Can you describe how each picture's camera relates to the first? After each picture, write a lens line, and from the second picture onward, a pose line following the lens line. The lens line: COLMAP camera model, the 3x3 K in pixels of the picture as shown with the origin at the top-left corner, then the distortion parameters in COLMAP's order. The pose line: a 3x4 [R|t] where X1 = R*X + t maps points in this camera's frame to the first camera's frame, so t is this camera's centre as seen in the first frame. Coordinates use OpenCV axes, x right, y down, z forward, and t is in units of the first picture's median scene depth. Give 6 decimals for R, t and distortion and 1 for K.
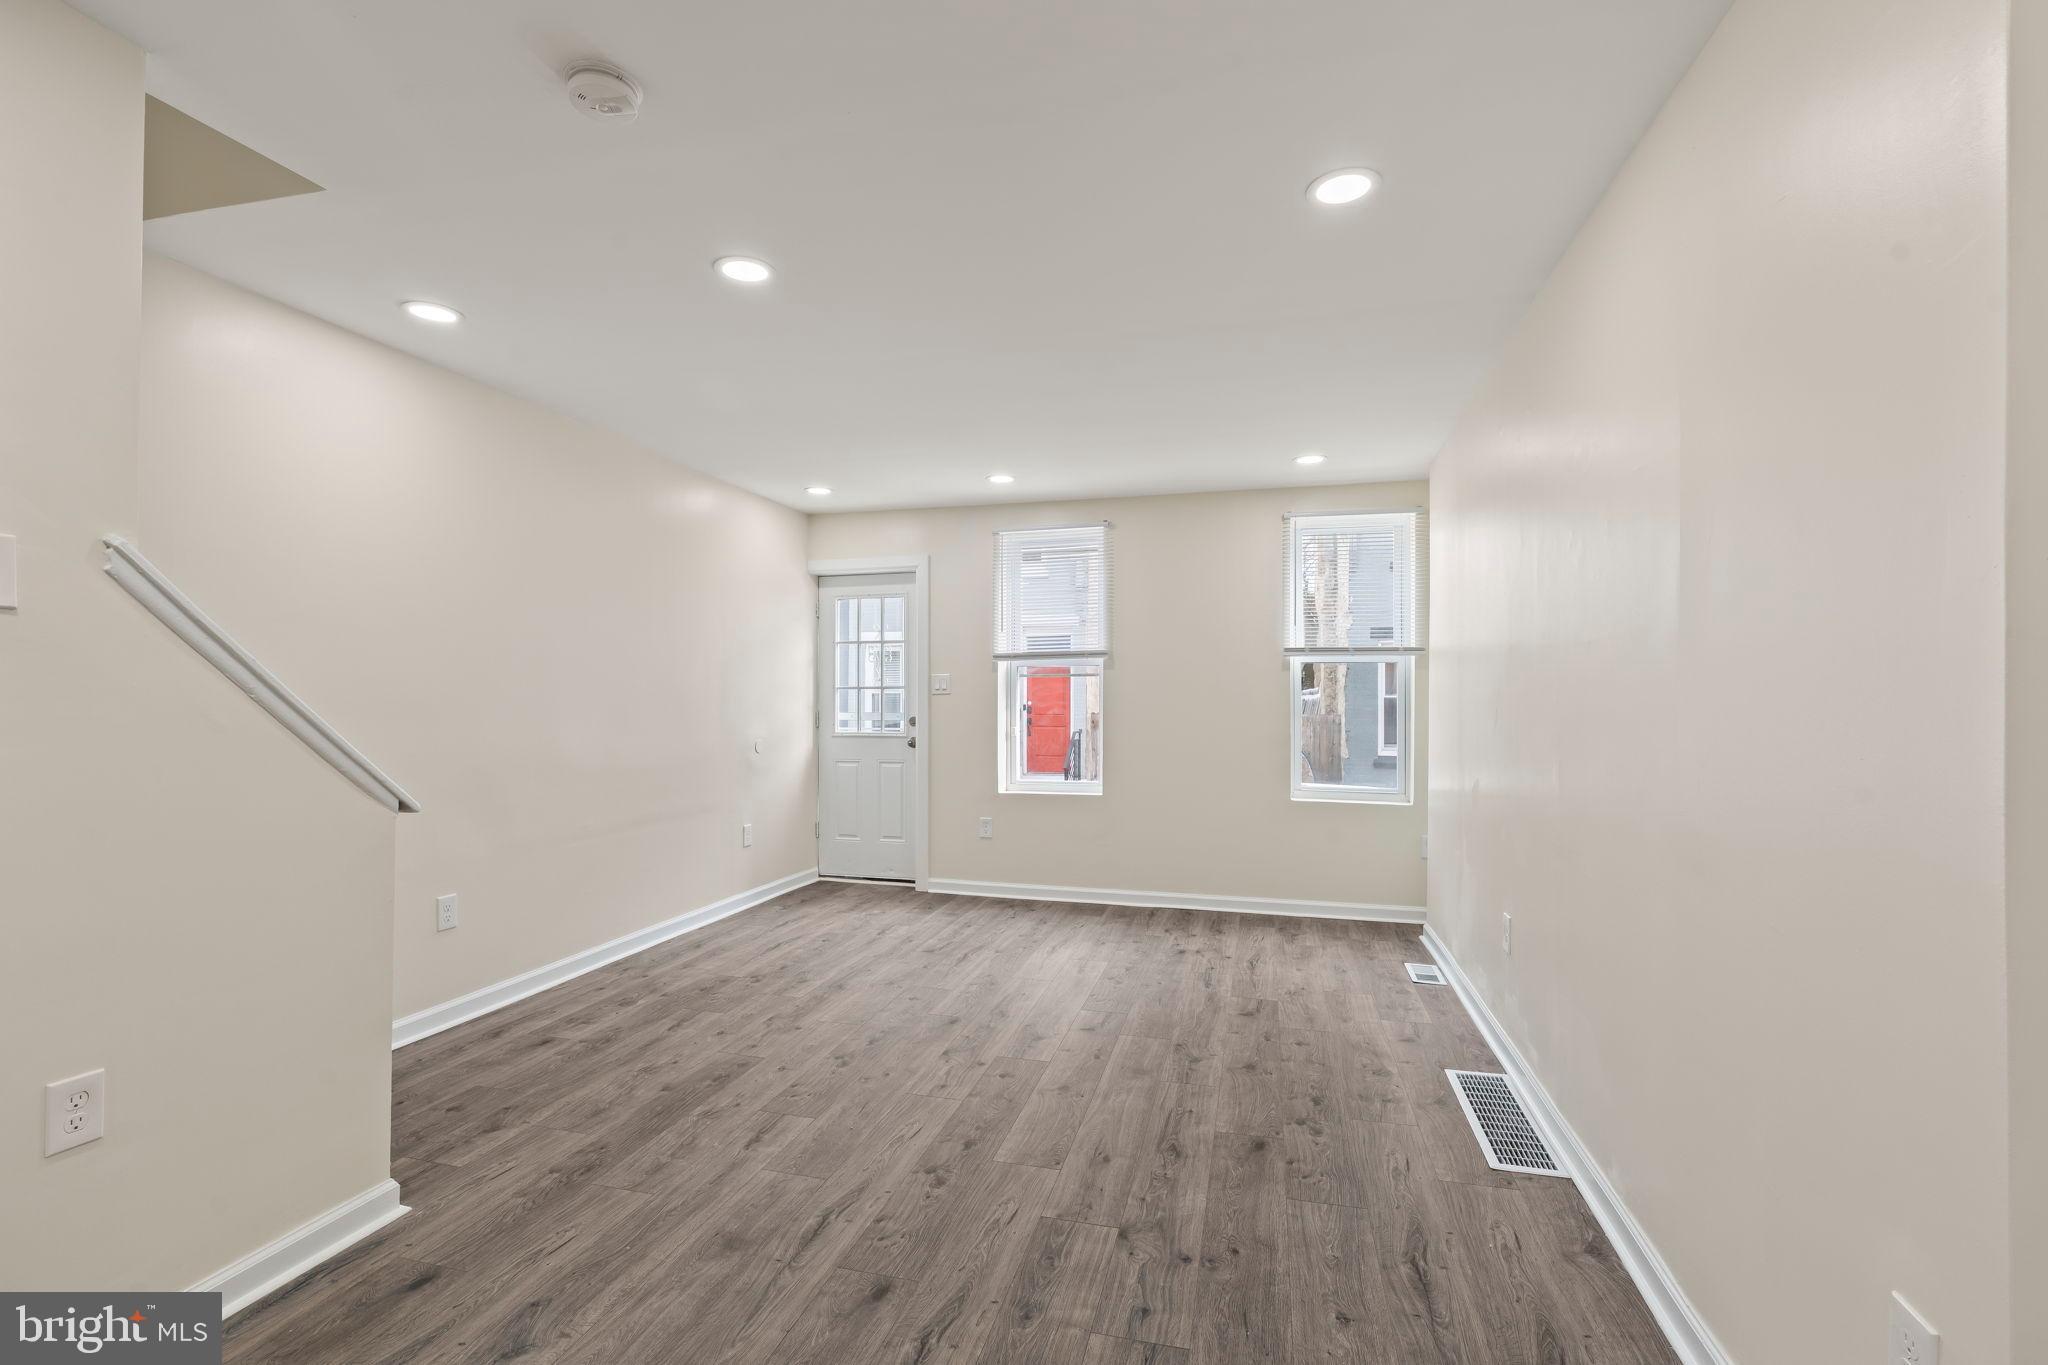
lens RADIAL K [[923.5, 0, 1011.1], [0, 923.5, 689.5], [0, 0, 1]] dist [-0.004028, 0.000139]
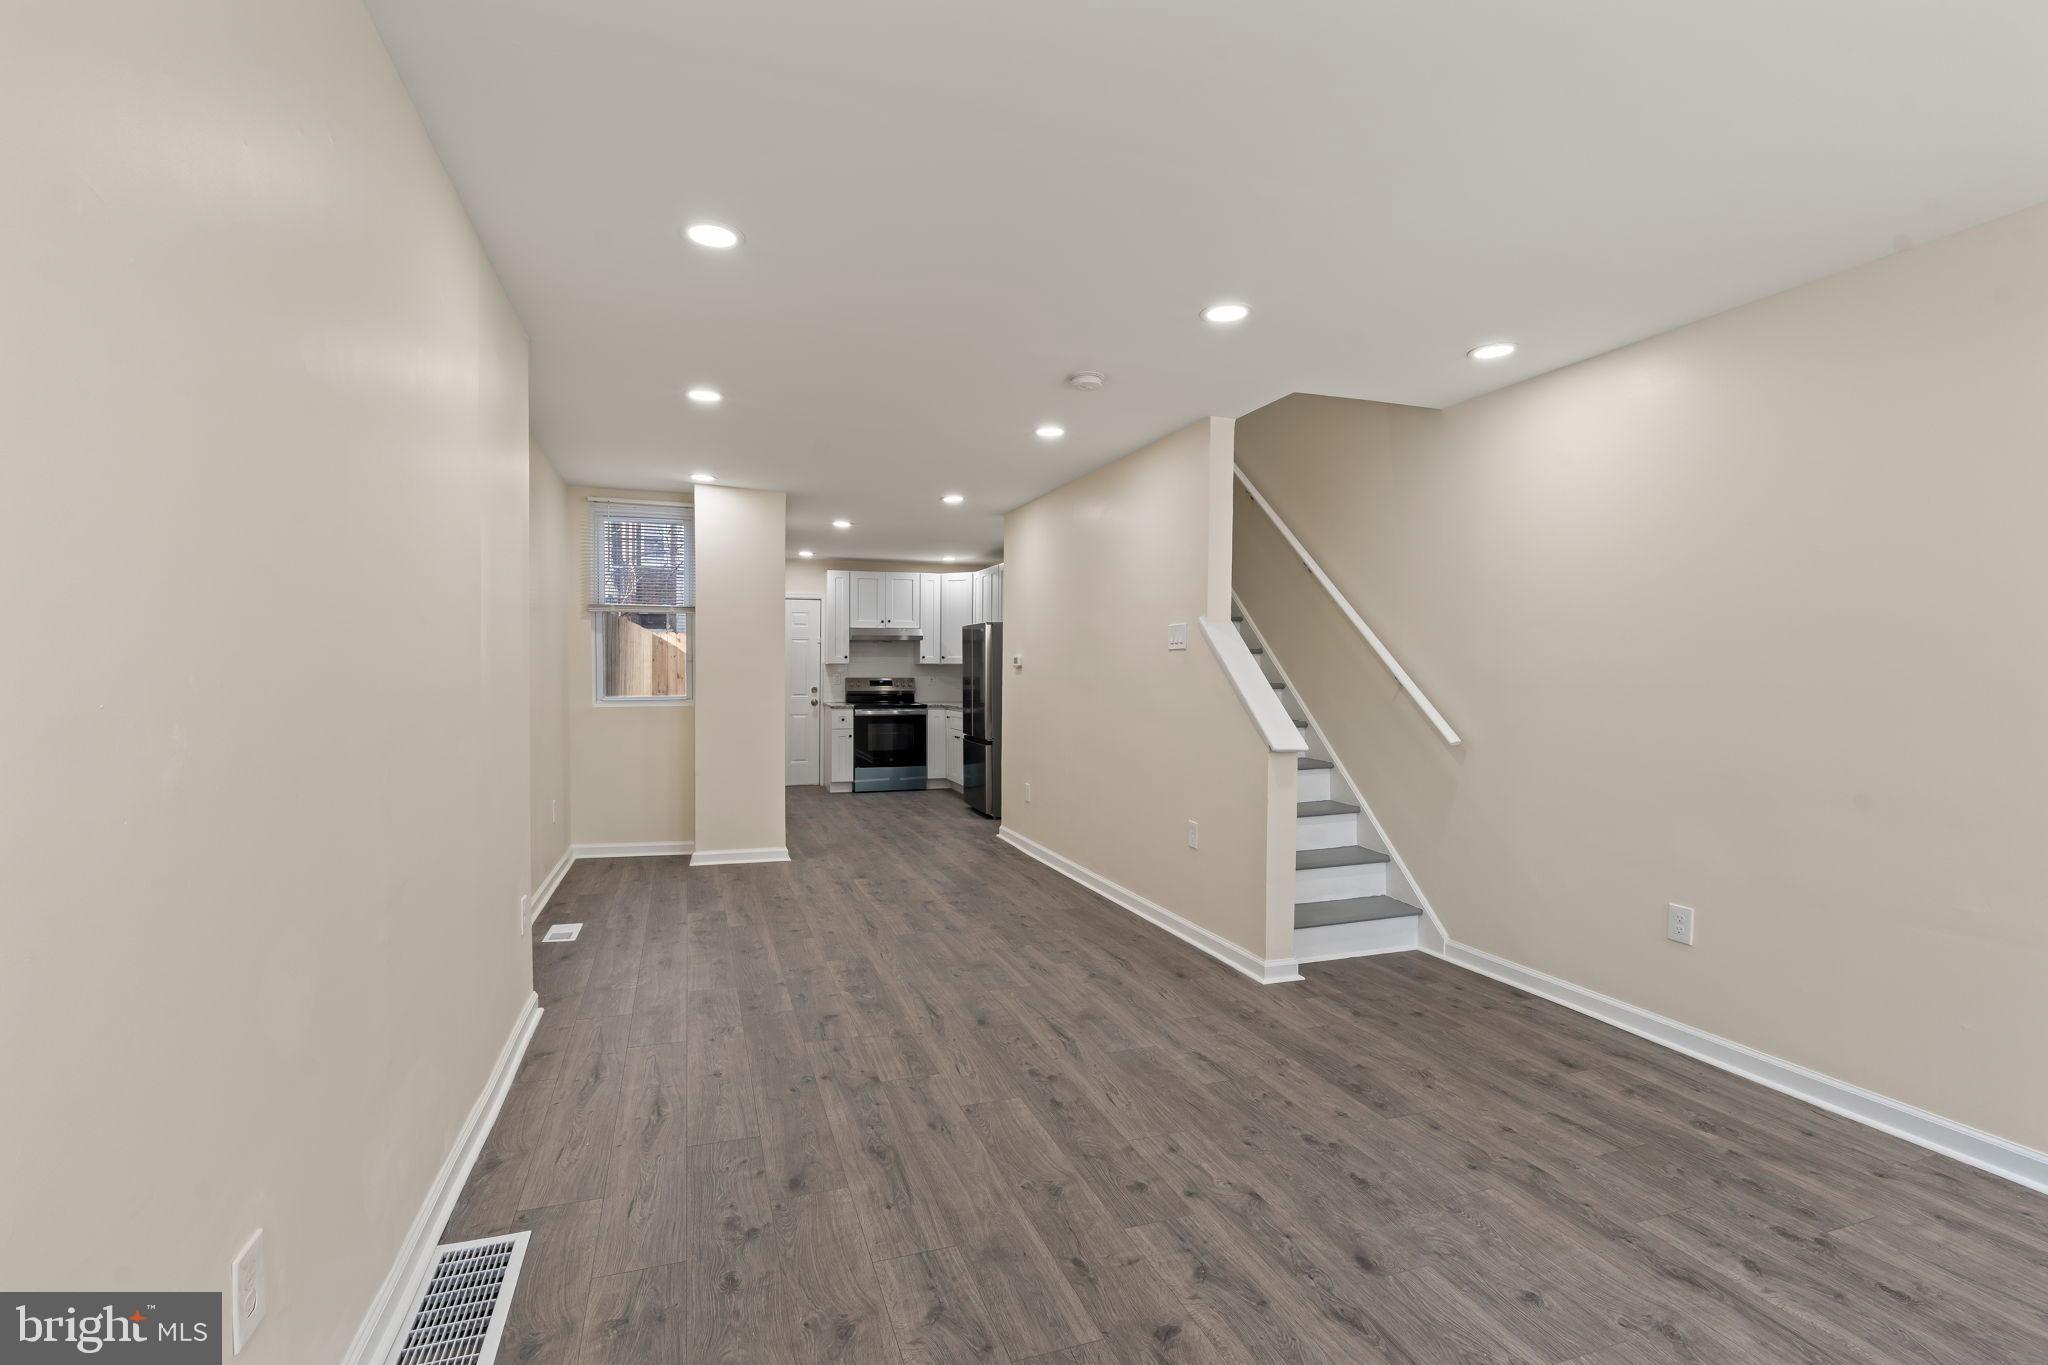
lens RADIAL K [[923.5, 0, 1026.3], [0, 923.5, 678.3], [0, 0, 1]] dist [-0.004028, 0.000139]
pose [[-0.813860, -0.002261, -0.581056, 0.534663], [-0.003467, 0.999994, 0.000965, -0.001396], [0.581050, 0.002800, -0.813863, 1.631645]]
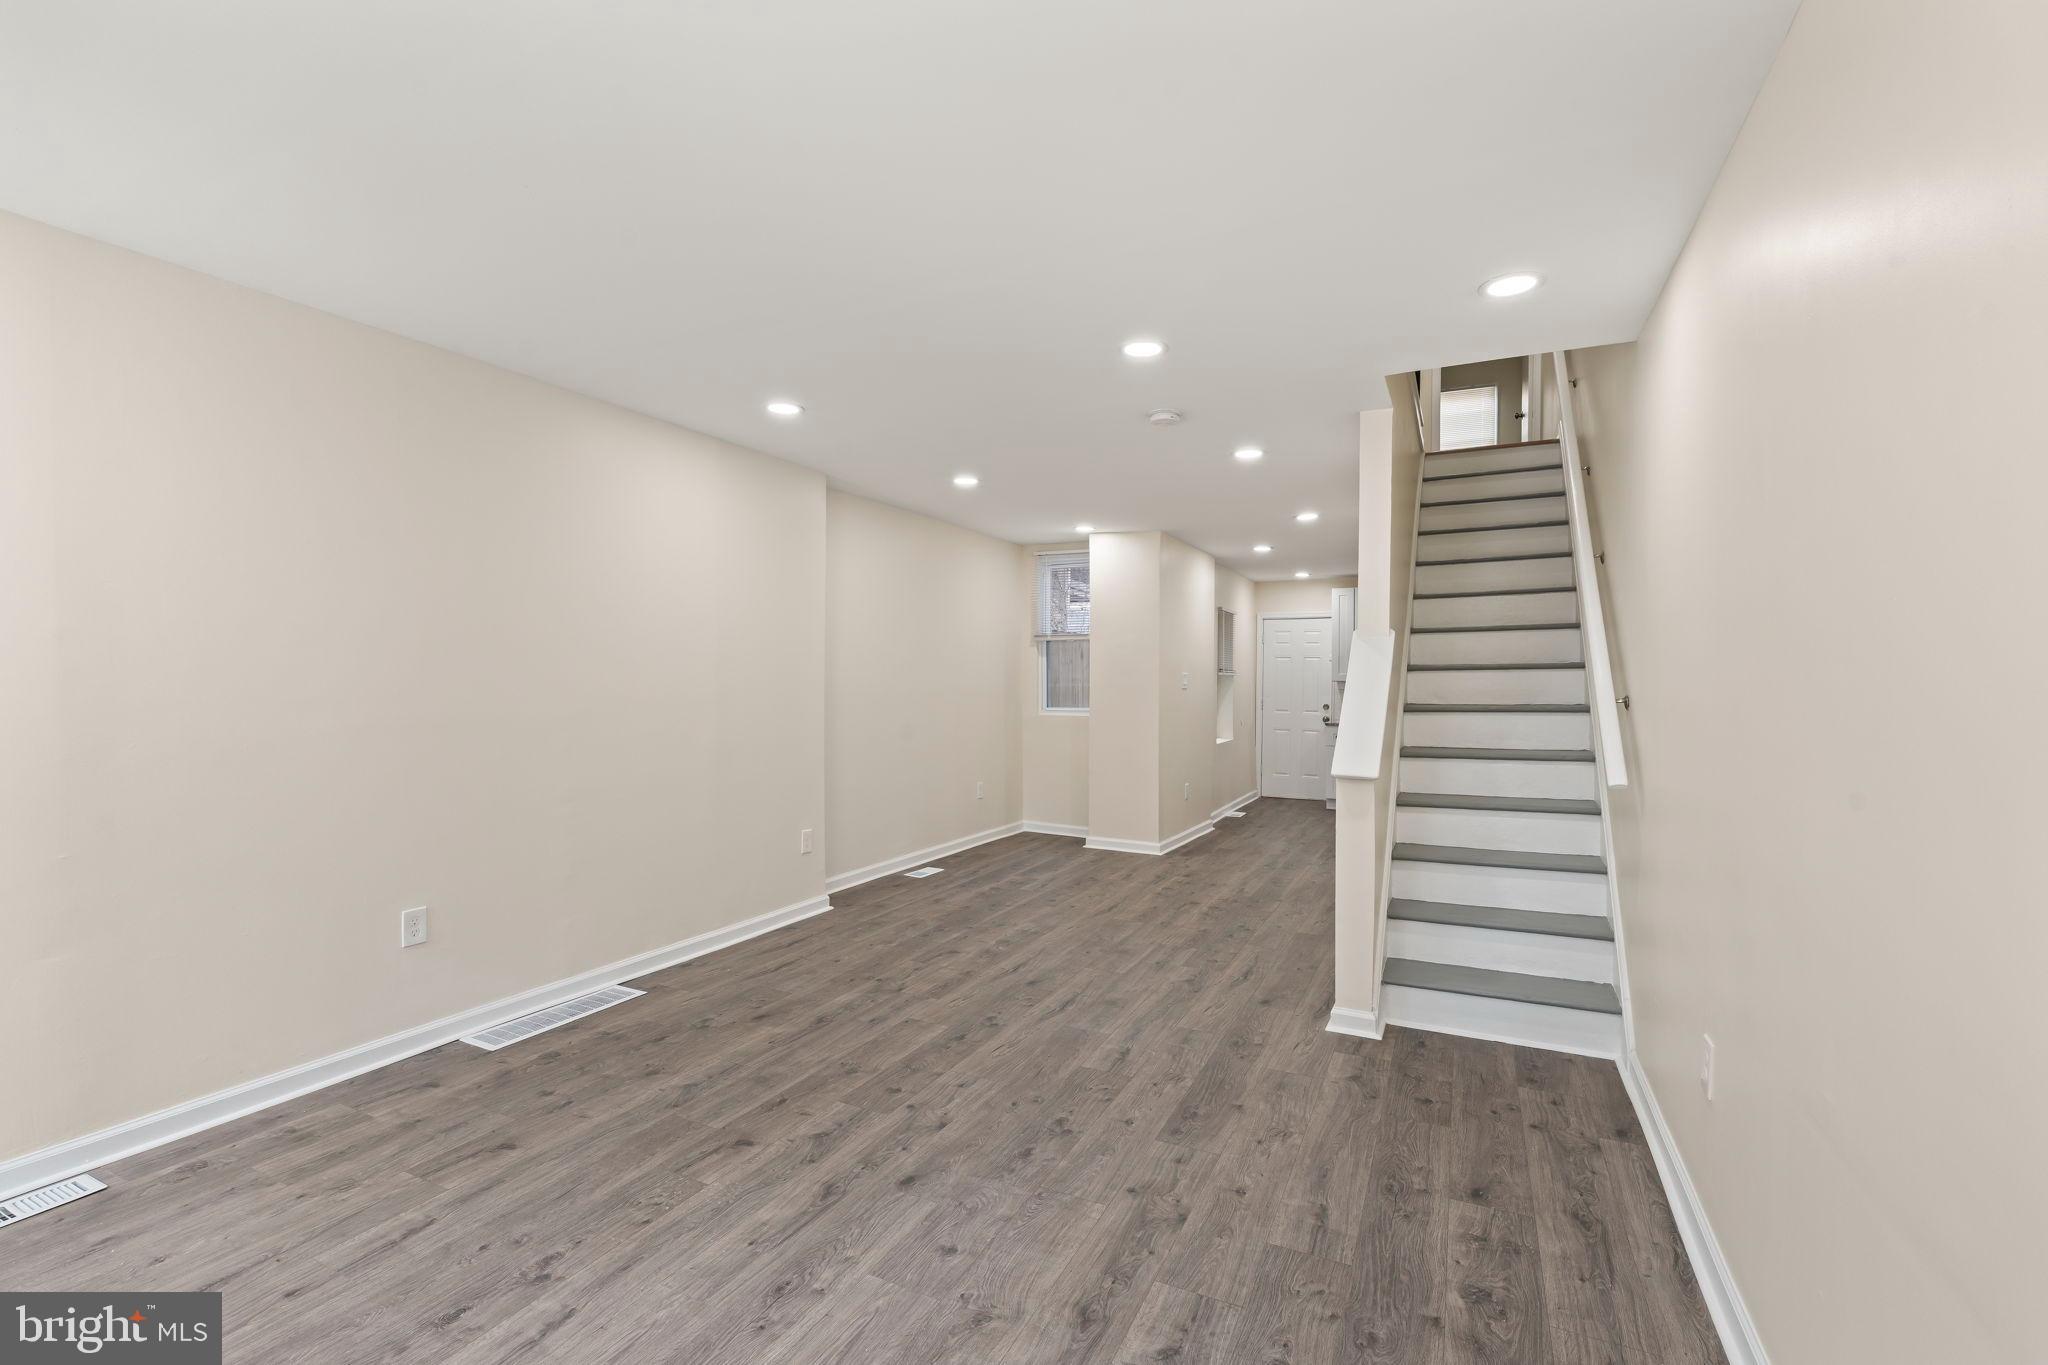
lens RADIAL K [[923.5, 0, 1018.1], [0, 923.5, 682.5], [0, 0, 1]] dist [-0.004028, 0.000139]
pose [[-0.982749, -0.010008, 0.184673, -0.322682], [-0.011448, 0.999912, -0.006730, -0.007269], [-0.184590, -0.008728, -0.982777, 2.020041]]
